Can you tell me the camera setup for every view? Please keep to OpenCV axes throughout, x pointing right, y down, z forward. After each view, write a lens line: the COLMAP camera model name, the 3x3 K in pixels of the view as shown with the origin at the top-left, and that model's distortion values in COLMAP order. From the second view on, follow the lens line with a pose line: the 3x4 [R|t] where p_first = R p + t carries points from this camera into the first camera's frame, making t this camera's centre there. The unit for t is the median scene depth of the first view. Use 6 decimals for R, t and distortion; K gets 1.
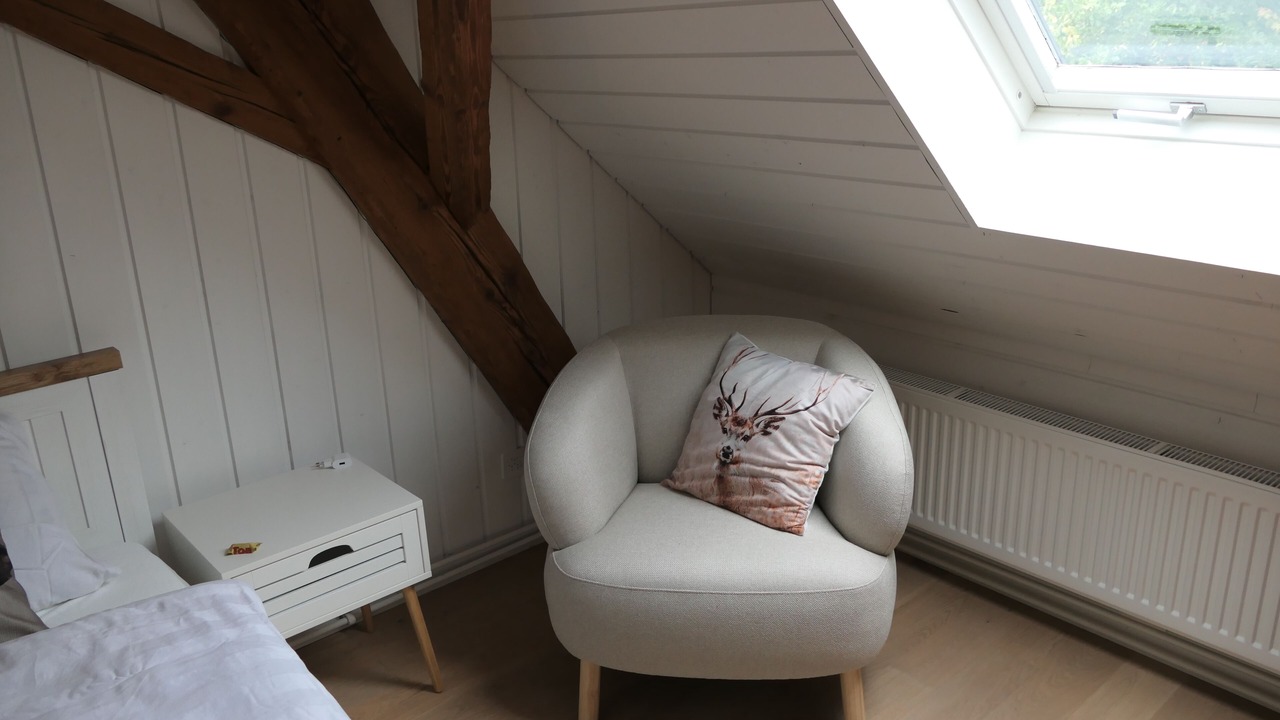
lens RADIAL K [[984.1, 0, 640.0], [0, 984.1, 360.0], [0, 0, 1]] dist [-0.005480, -0.000307]
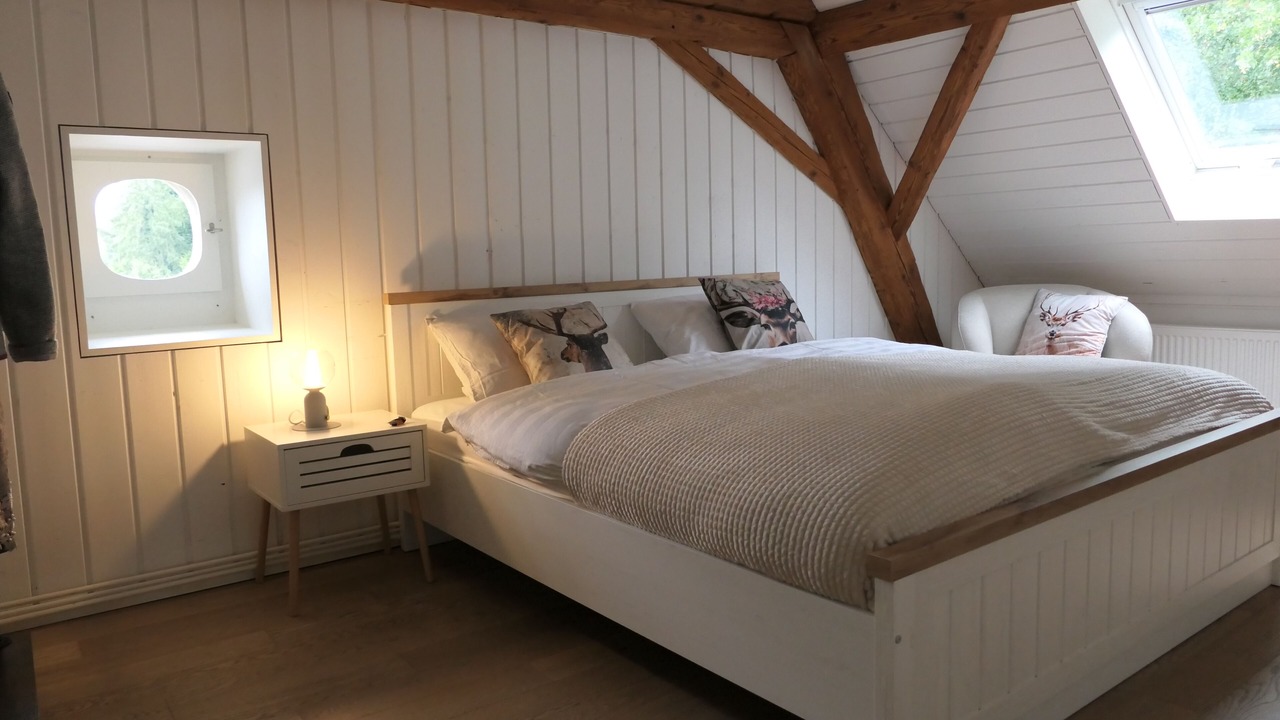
lens RADIAL K [[915.0, 0, 640.0], [0, 915.0, 360.0], [0, 0, 1]] dist [0.000813, 0.004754]
pose [[0.998123, 0.012542, -0.059937, -0.671082], [-0.024624, 0.978380, -0.205346, 0.574797], [0.056066, 0.206437, 0.976852, -0.927867]]
